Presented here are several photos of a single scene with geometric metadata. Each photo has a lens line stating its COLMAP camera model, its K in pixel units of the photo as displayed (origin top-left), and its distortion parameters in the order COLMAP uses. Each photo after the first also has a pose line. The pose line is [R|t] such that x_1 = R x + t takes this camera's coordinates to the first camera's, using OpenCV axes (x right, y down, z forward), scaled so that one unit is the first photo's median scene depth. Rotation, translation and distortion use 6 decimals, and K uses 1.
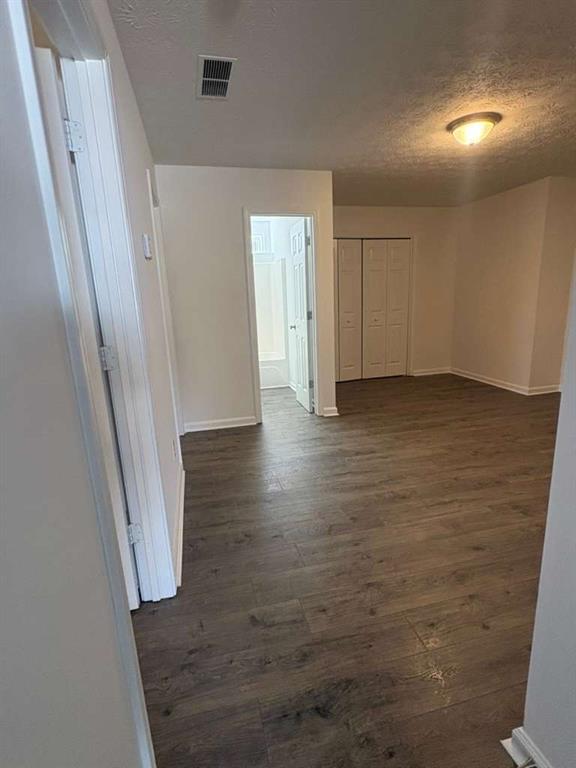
lens RADIAL K [[388.0, 0, 278.7], [0, 388.0, 385.9], [0, 0, 1]] dist [-0.003162, 0.000014]
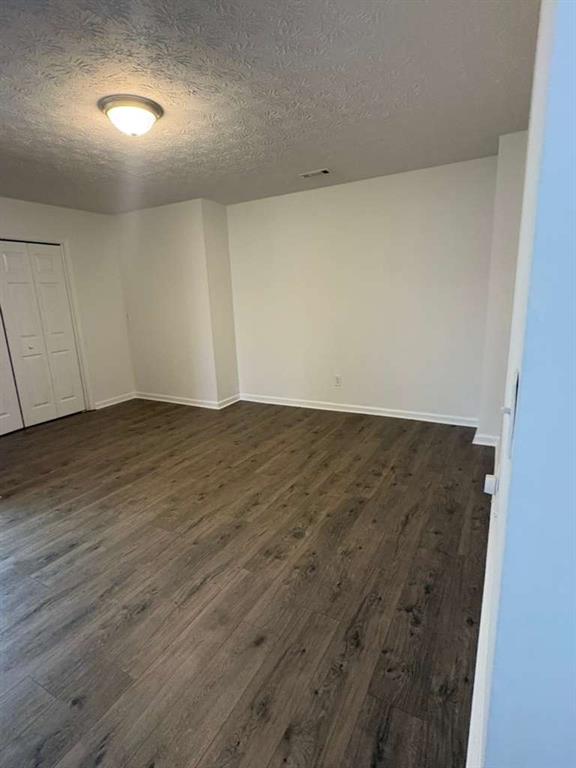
lens RADIAL K [[394.8, 0, 293.4], [0, 394.8, 382.5], [0, 0, 1]] dist [-0.001691, -0.000615]
pose [[0.662949, -0.148476, 0.733794, 0.032667], [0.181570, 0.982762, 0.034812, -0.074190], [-0.726313, 0.110157, 0.678479, 0.231226]]
